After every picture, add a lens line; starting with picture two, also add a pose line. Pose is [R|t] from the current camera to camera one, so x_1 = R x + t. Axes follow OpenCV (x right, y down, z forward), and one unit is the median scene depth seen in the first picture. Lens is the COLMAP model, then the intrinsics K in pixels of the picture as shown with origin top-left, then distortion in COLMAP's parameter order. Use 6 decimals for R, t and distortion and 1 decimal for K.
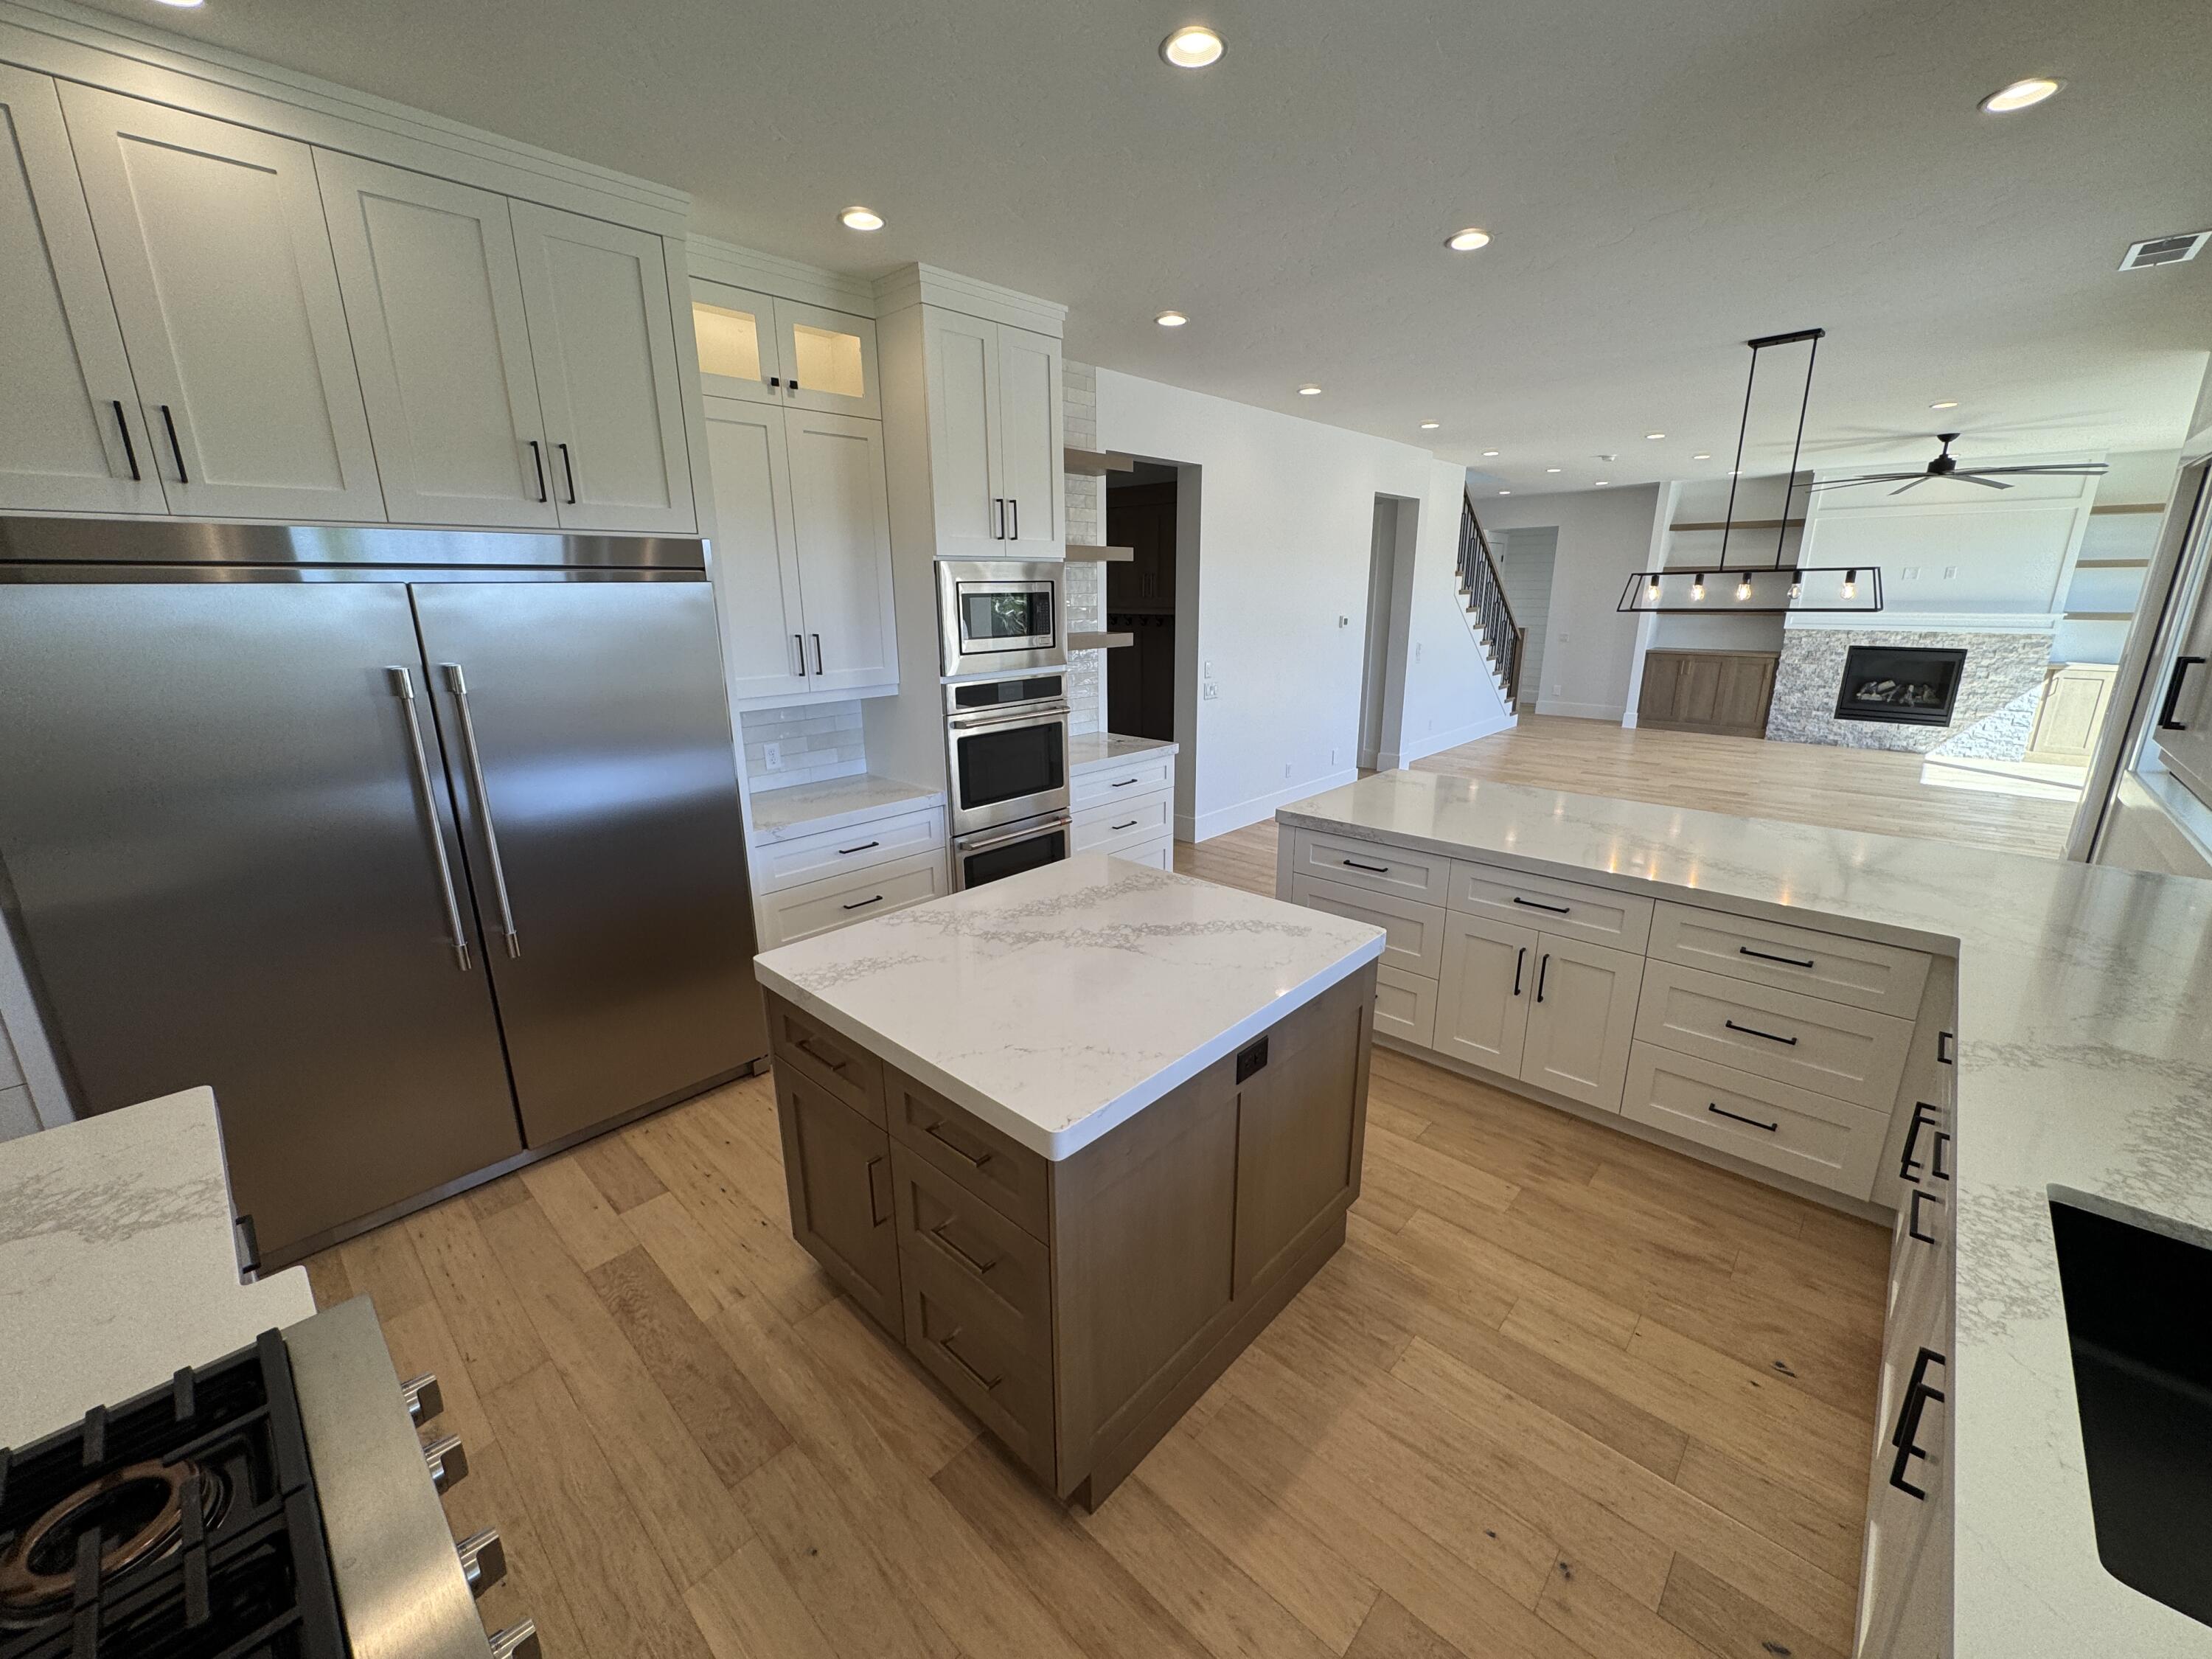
lens RADIAL K [[879.3, 0, 1106.0], [0, 879.3, 829.5], [0, 0, 1]] dist [-0.001061, -0.000075]
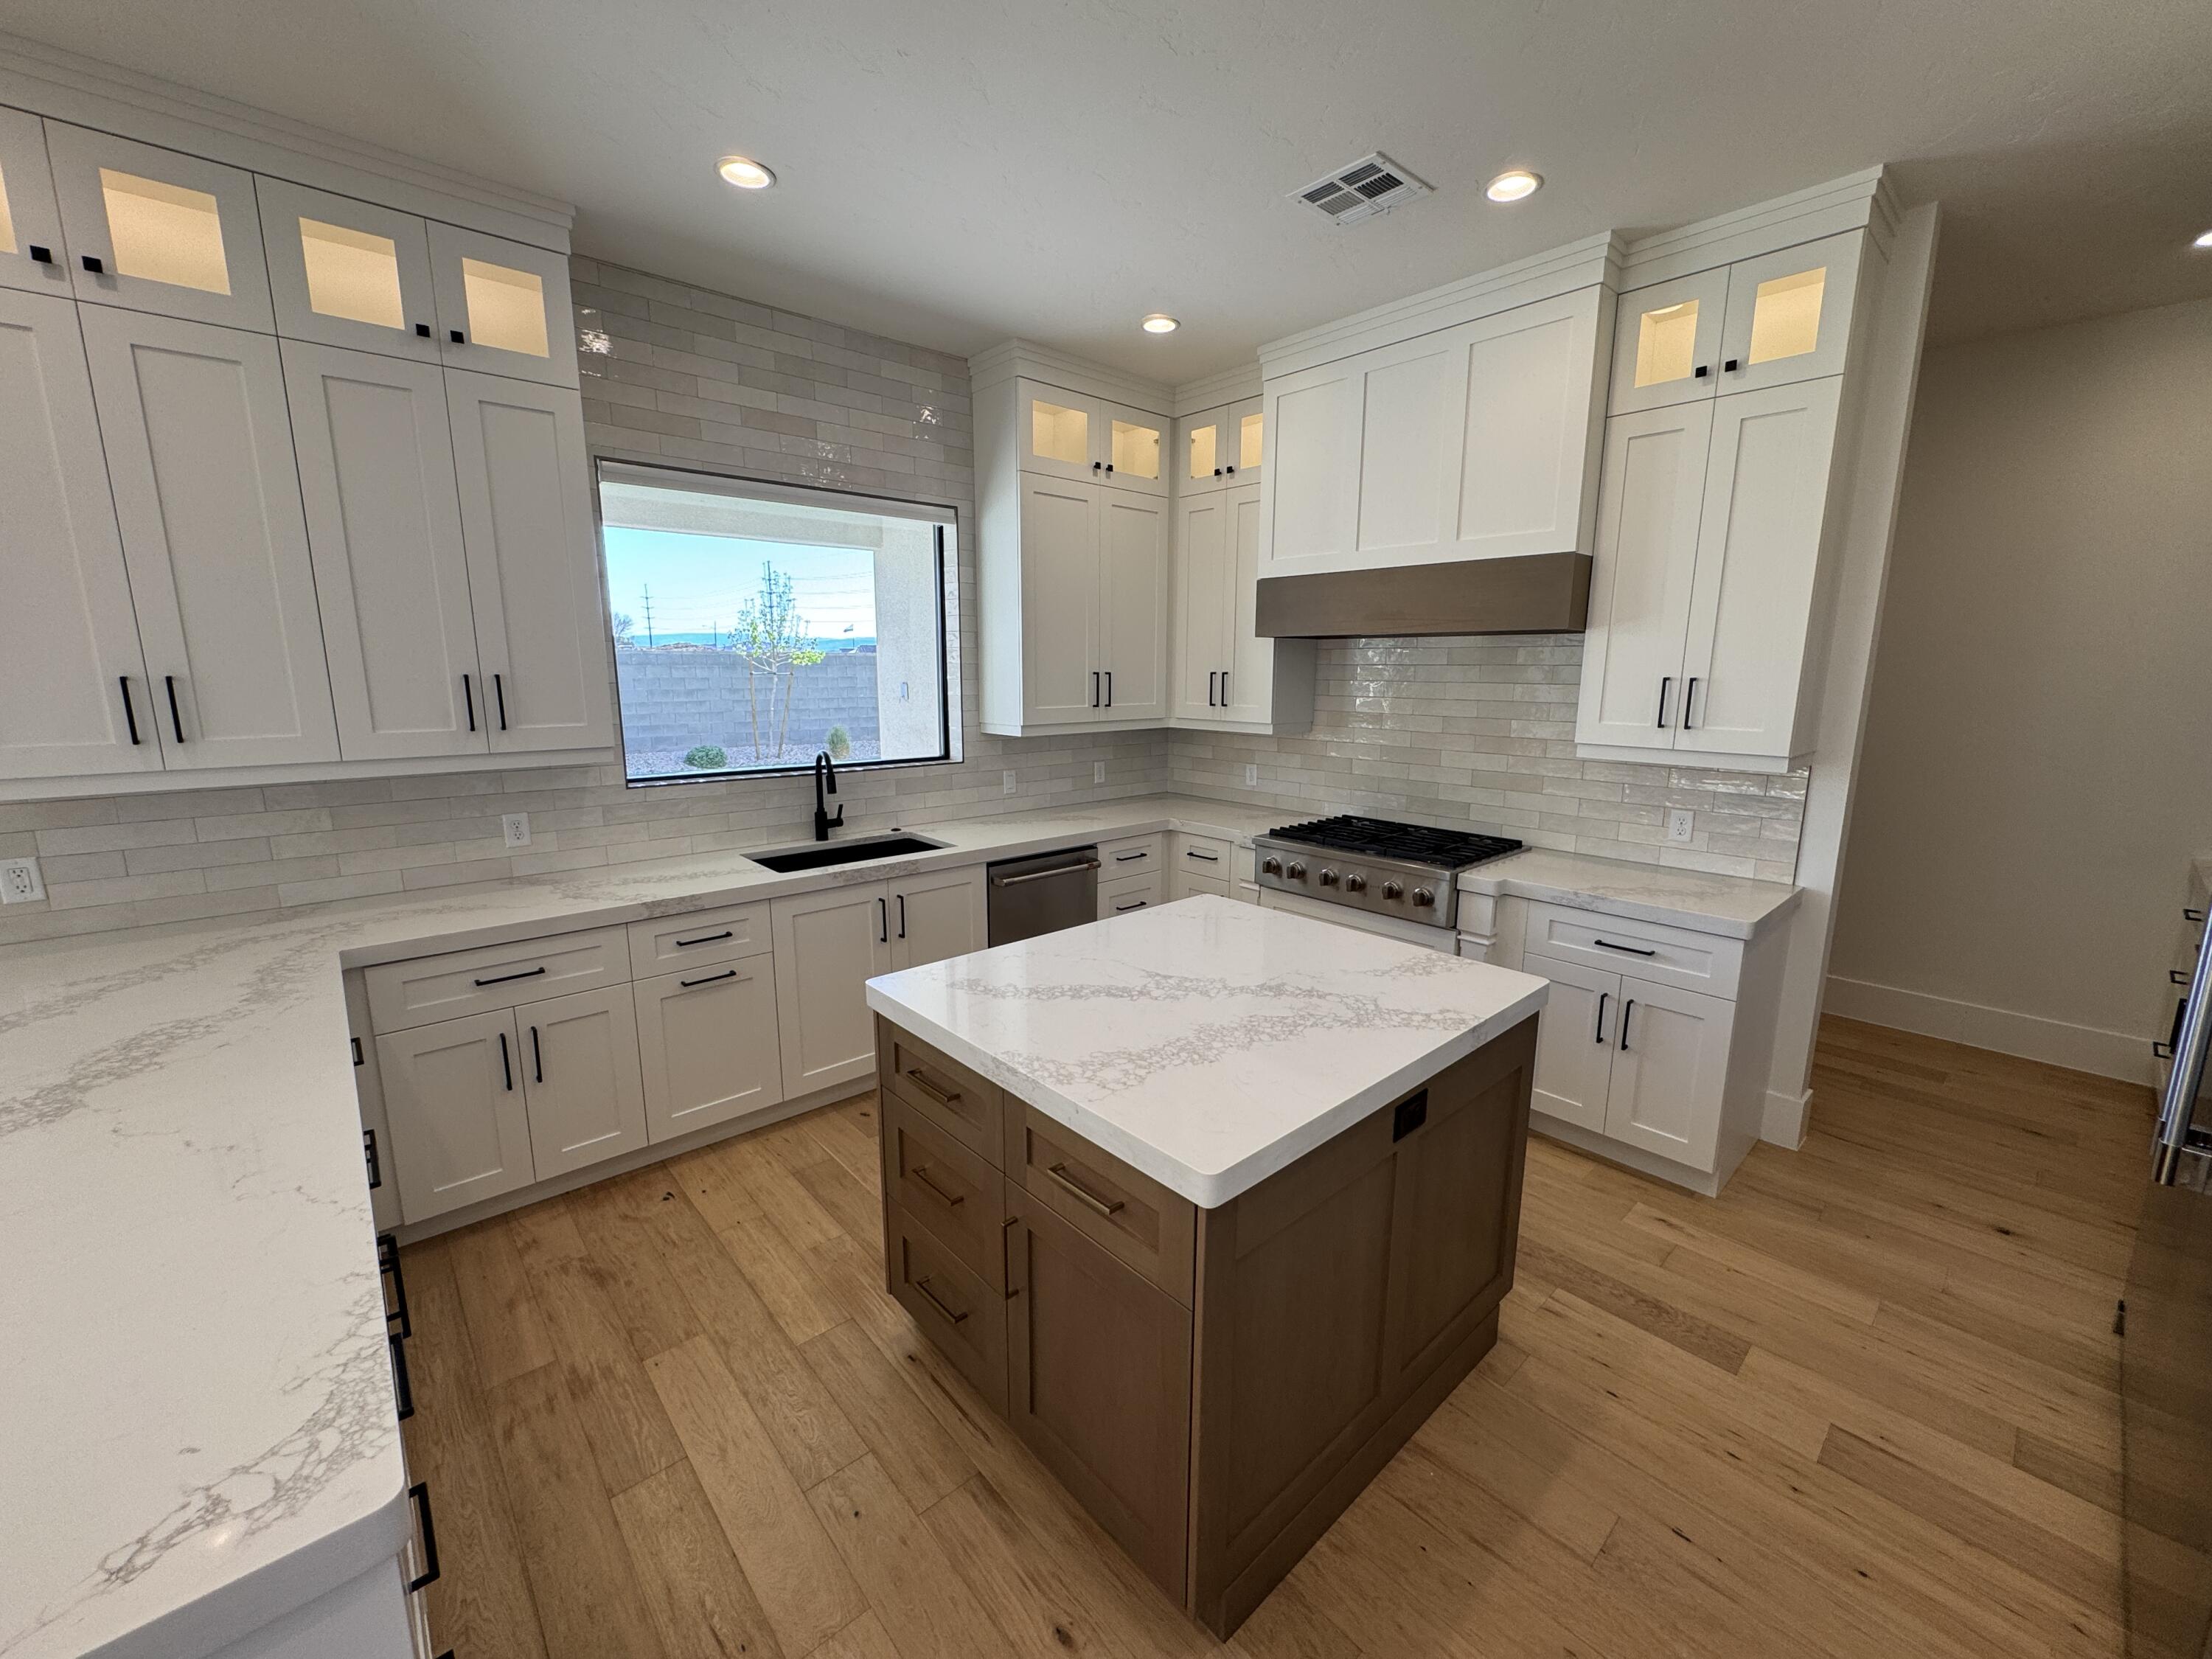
lens RADIAL K [[879.3, 0, 1106.0], [0, 879.3, 829.5], [0, 0, 1]] dist [-0.001061, -0.000075]
pose [[-0.995959, -0.012297, 0.088966, -0.001780], [0.027967, 0.898866, 0.437330, -0.410184], [-0.085346, 0.438051, -0.894890, 1.719634]]
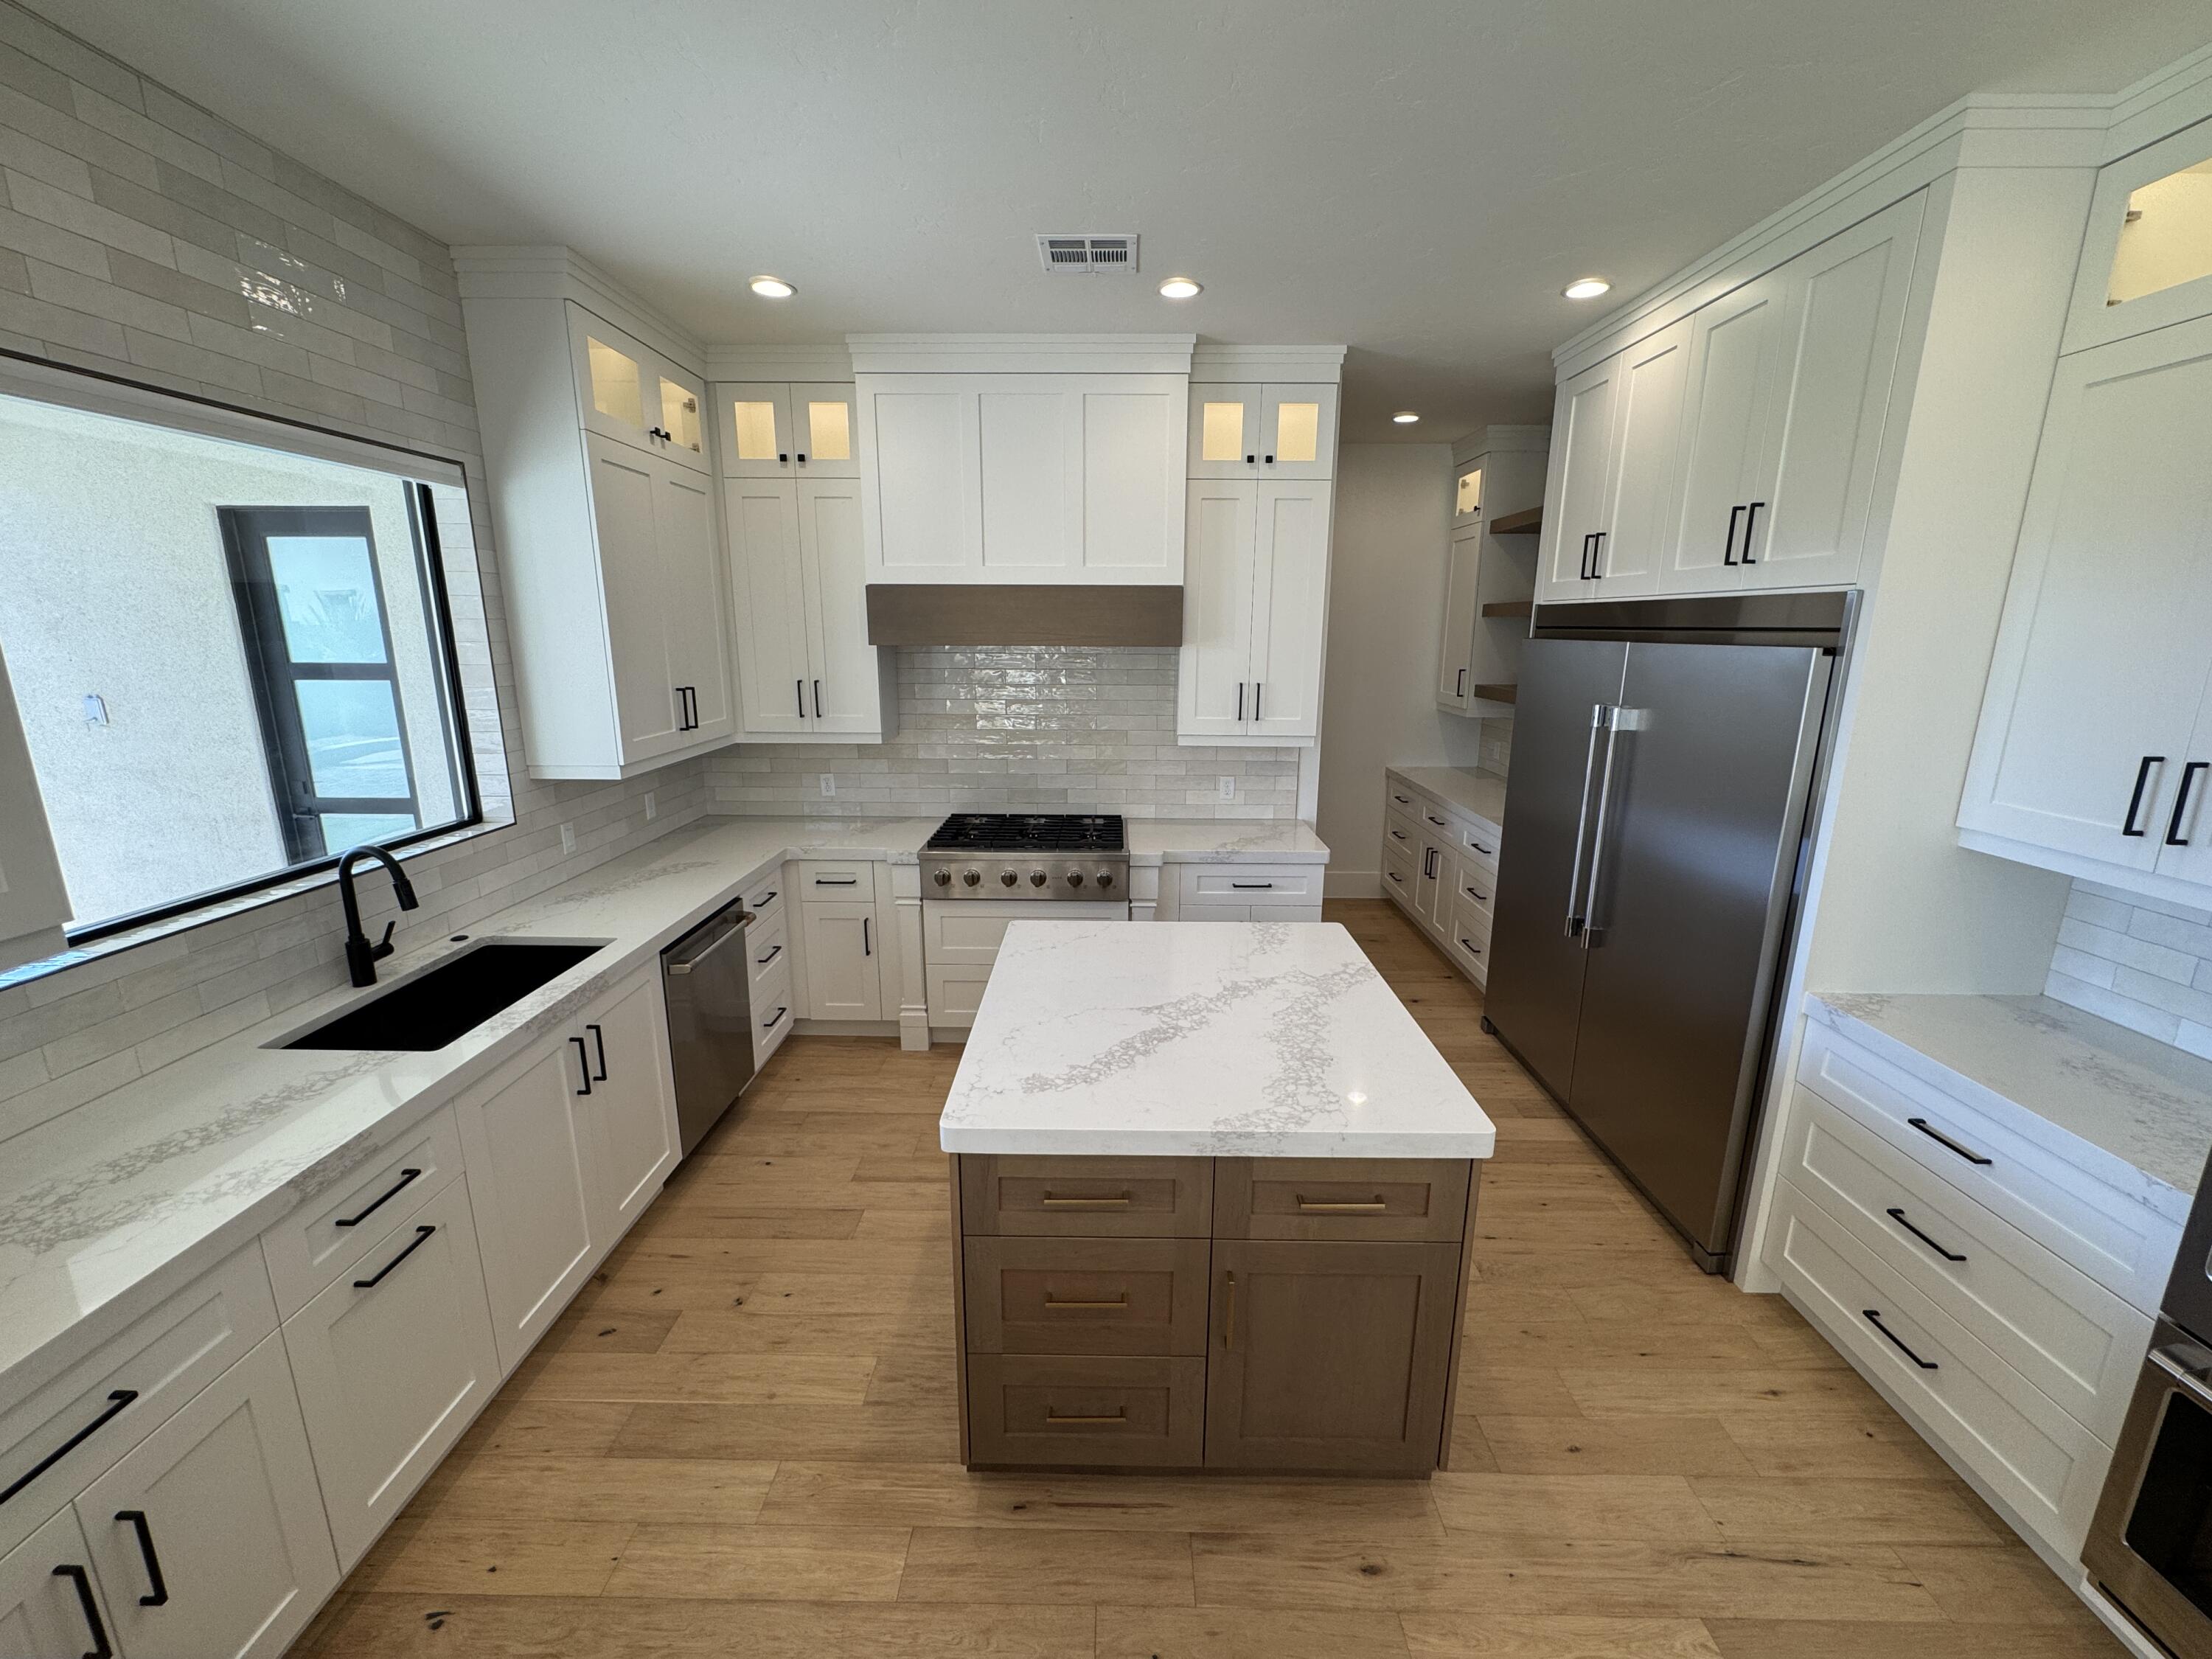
lens RADIAL K [[879.3, 0, 1106.0], [0, 879.3, 829.5], [0, 0, 1]] dist [-0.001061, -0.000075]
pose [[-0.740422, 0.156167, -0.653748, 0.662593], [-0.178516, 0.892012, 0.415267, -0.440444], [0.648002, 0.424178, -0.632587, 1.457700]]
